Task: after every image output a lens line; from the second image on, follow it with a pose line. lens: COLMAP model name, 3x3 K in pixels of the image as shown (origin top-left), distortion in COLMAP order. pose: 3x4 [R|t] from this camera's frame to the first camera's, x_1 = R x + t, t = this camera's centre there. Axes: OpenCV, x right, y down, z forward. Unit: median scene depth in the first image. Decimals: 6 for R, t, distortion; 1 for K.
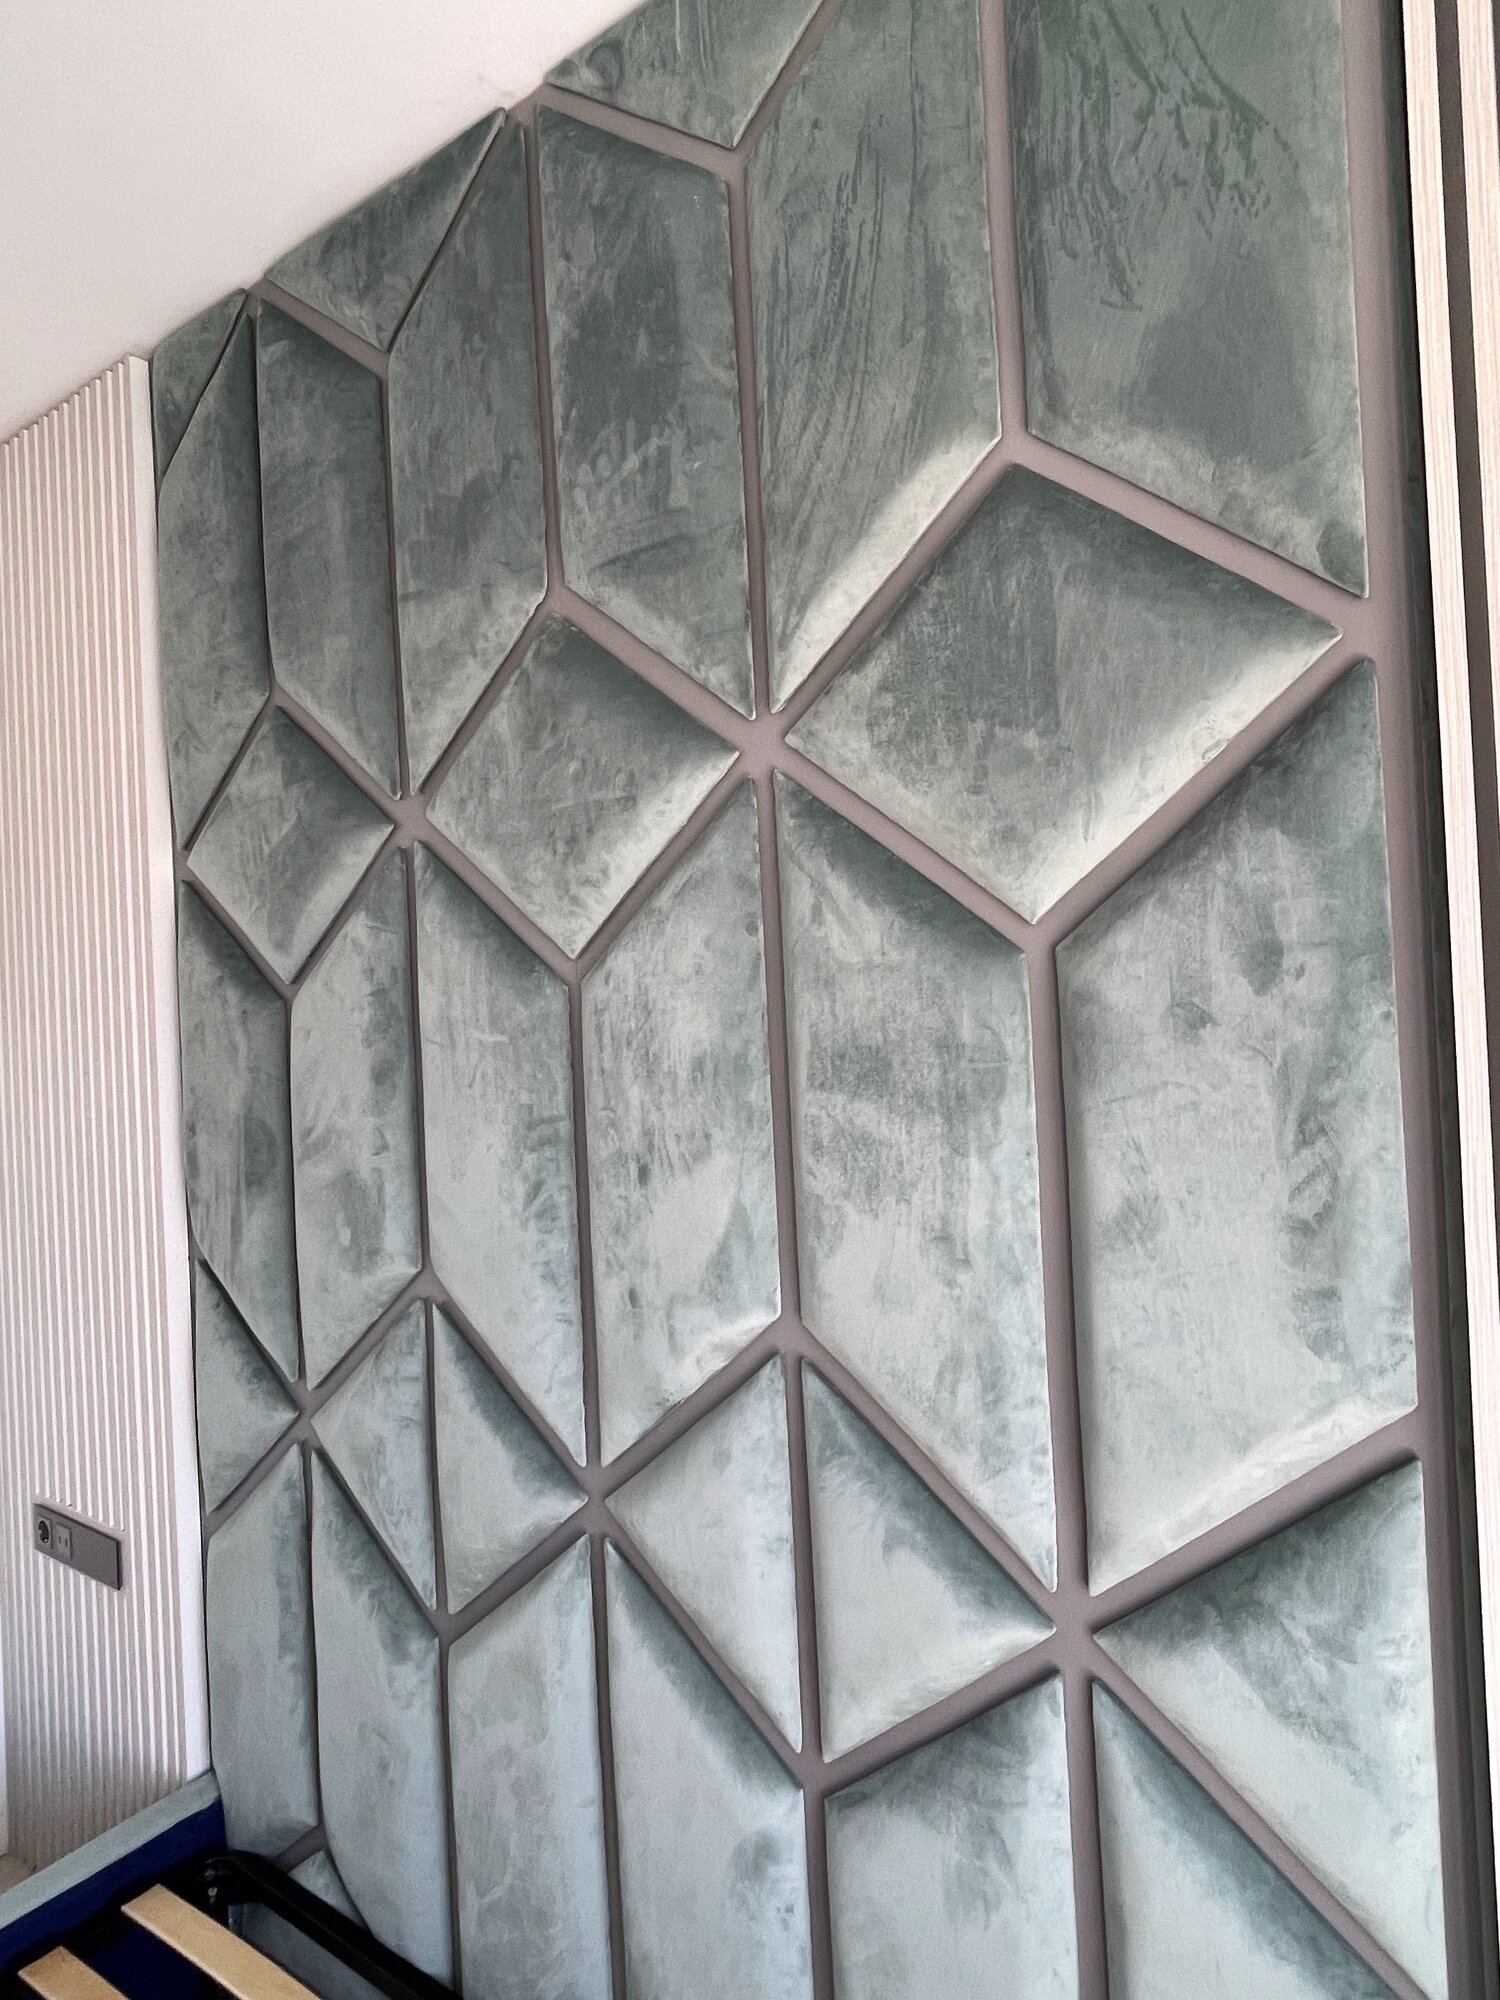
lens RADIAL K [[1185.4, 0, 754.4], [0, 1185.4, 989.4], [0, 0, 1]] dist [0.008228, -0.017150]
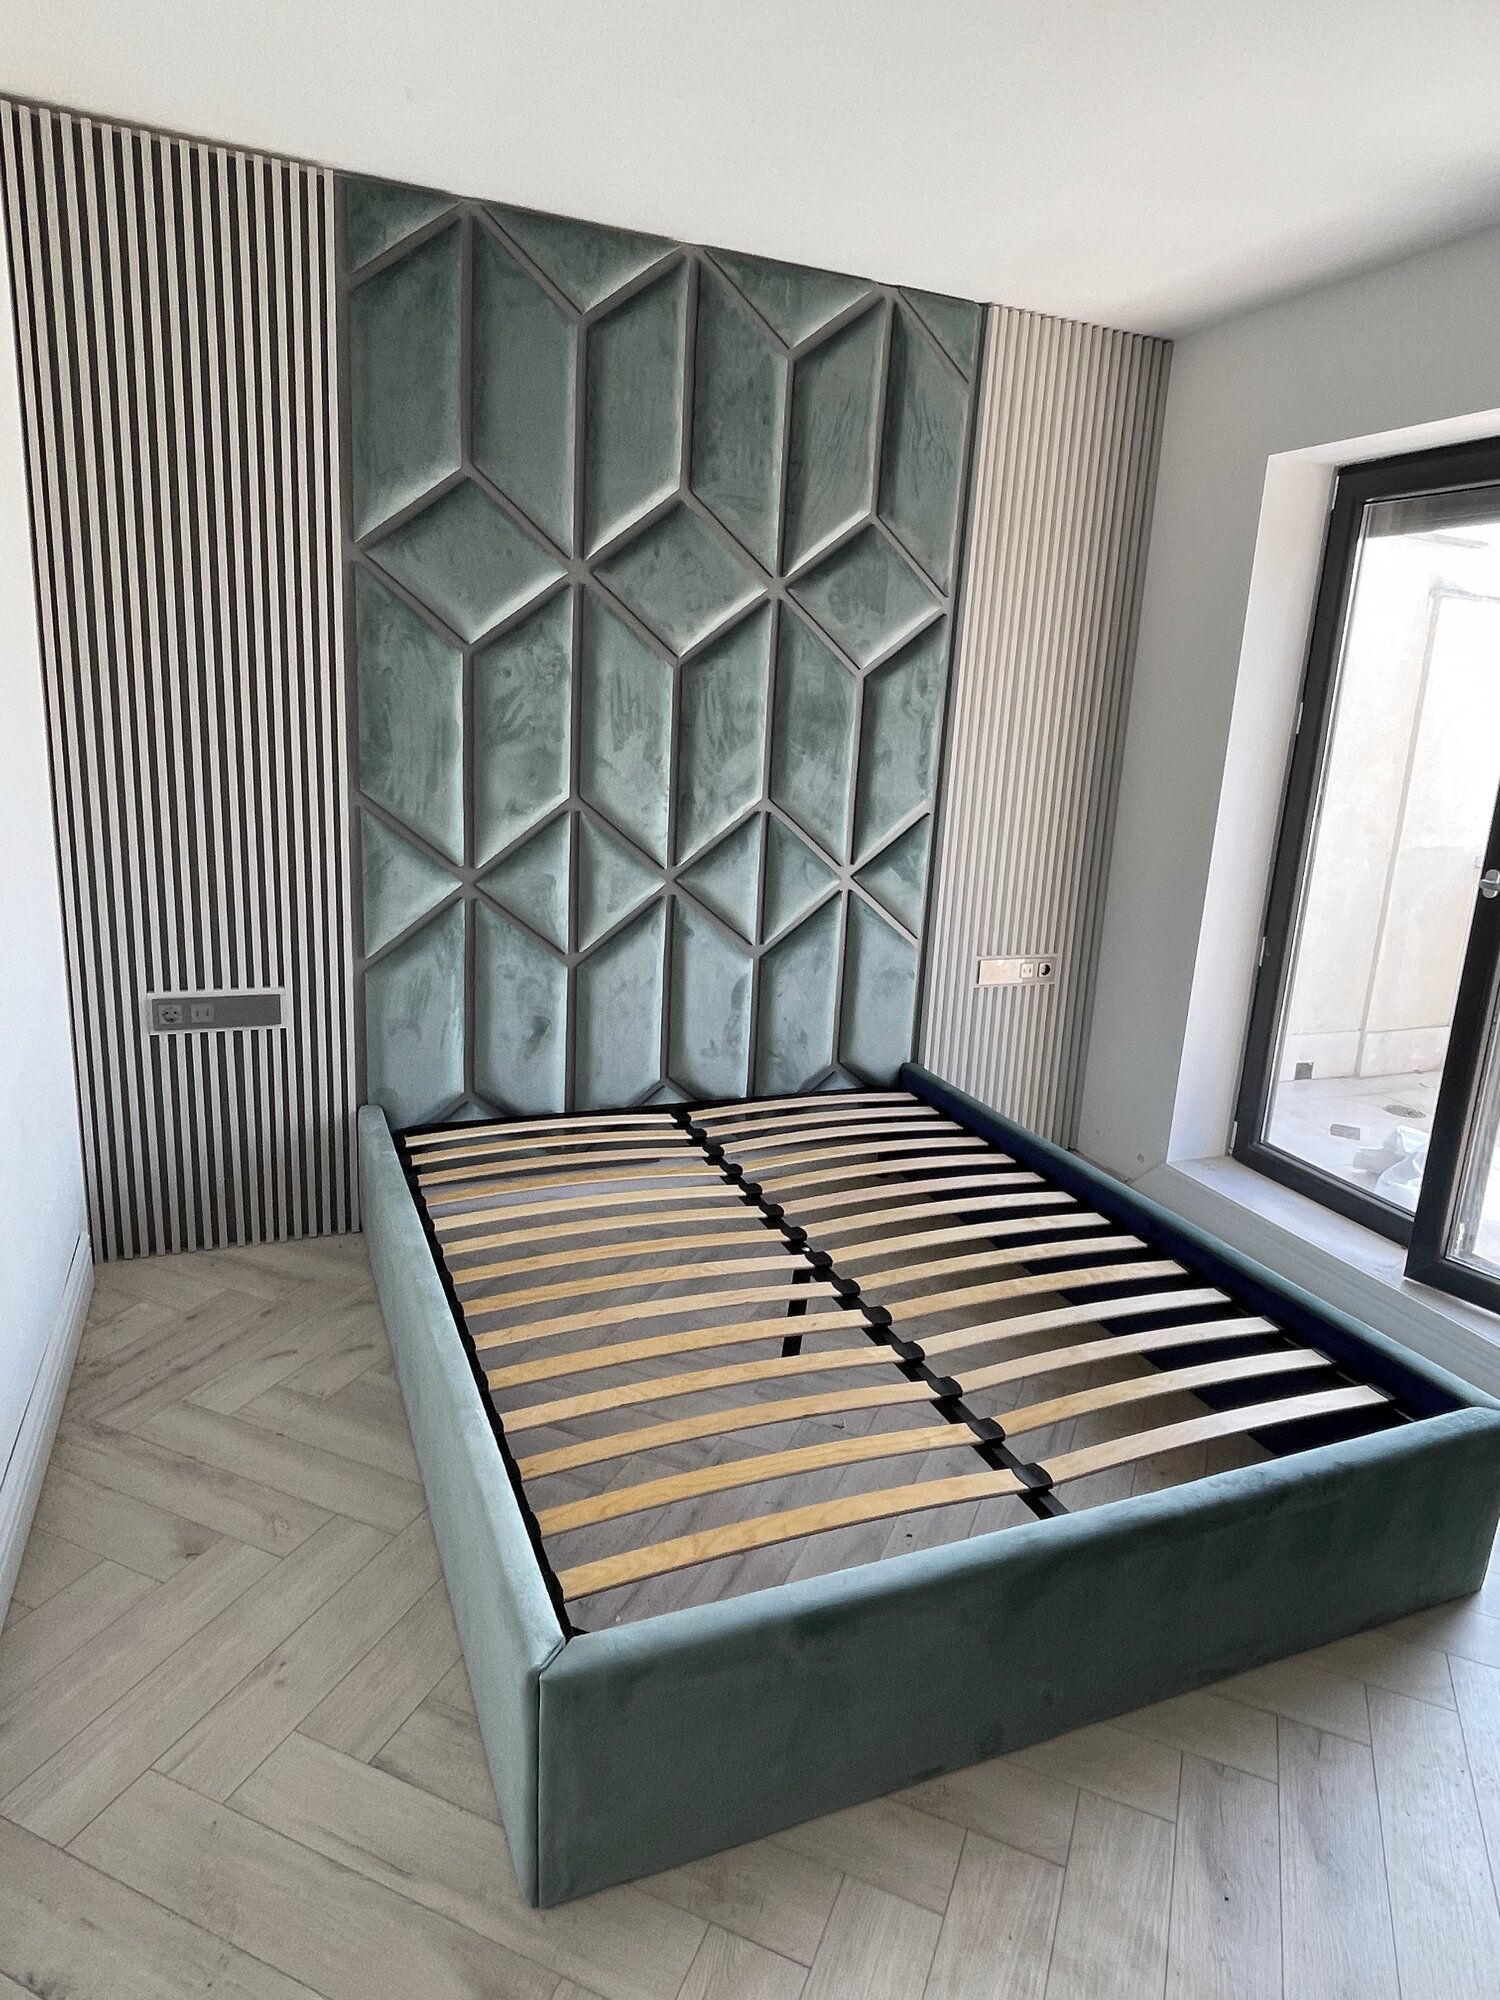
lens RADIAL K [[1185.4, 0, 750.1], [0, 1185.4, 988.4], [0, 0, 1]] dist [0.008228, -0.017150]
pose [[0.518215, -0.127856, 0.845640, -2.829488], [-0.084534, 0.976263, 0.199408, 0.179096], [-0.851063, -0.174821, 0.495106, -0.543253]]
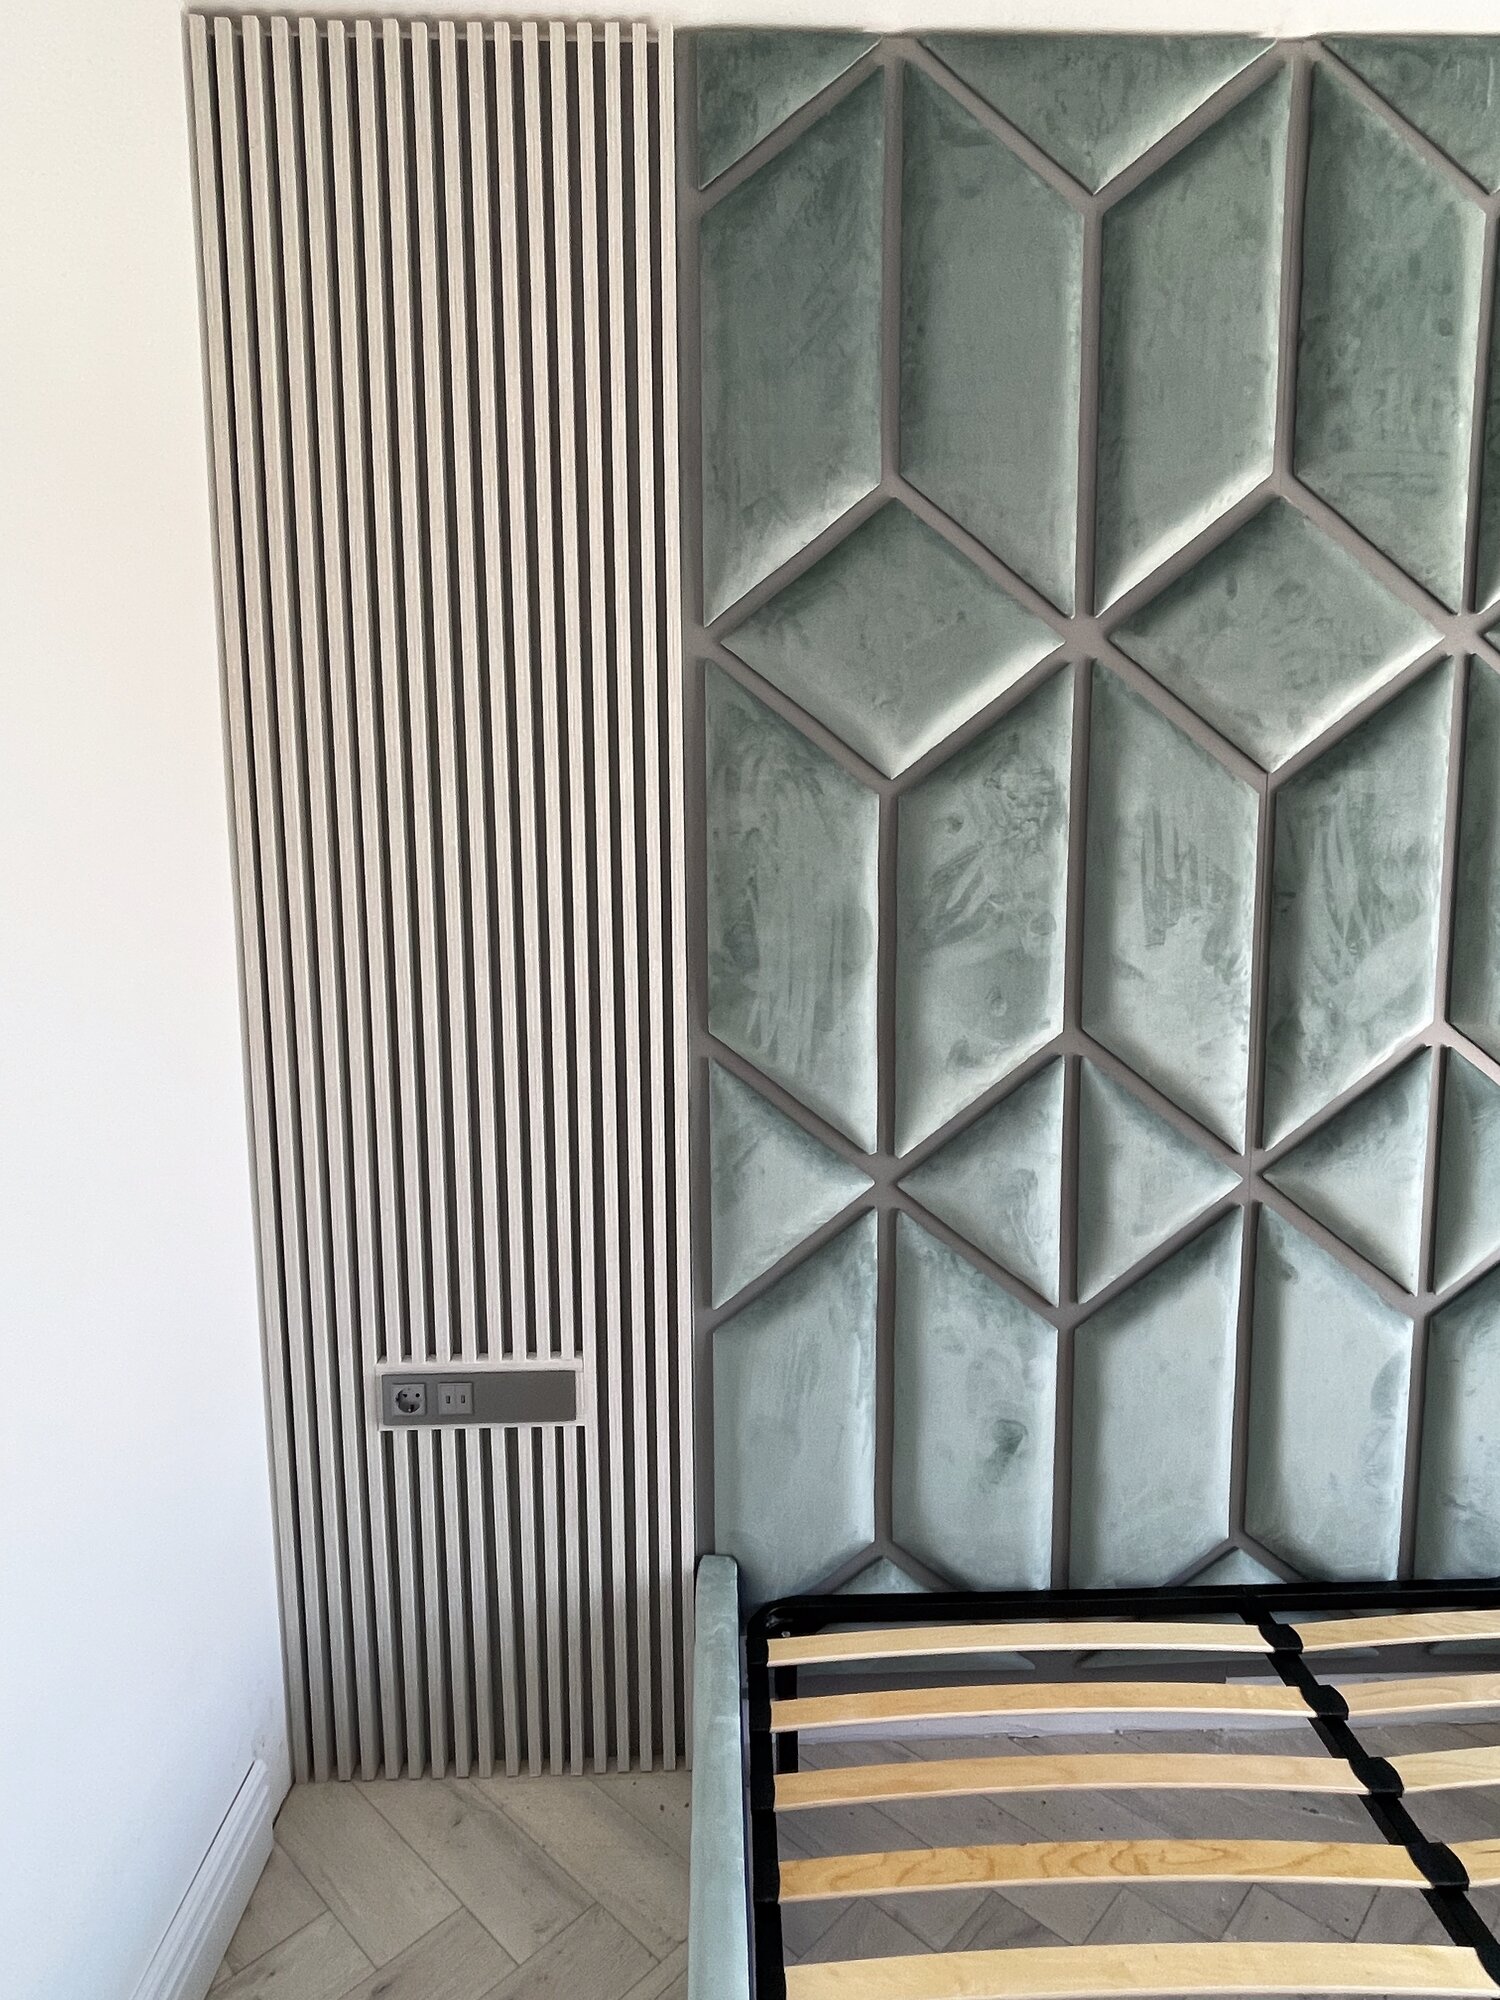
lens RADIAL K [[1185.4, 0, 738.1], [0, 1185.4, 980.4], [0, 0, 1]] dist [0.008228, -0.017150]
pose [[0.793332, -0.034553, 0.607808, -1.831884], [-0.034370, 0.994254, 0.101383, 0.115073], [-0.607818, -0.101321, 0.787586, 0.399687]]
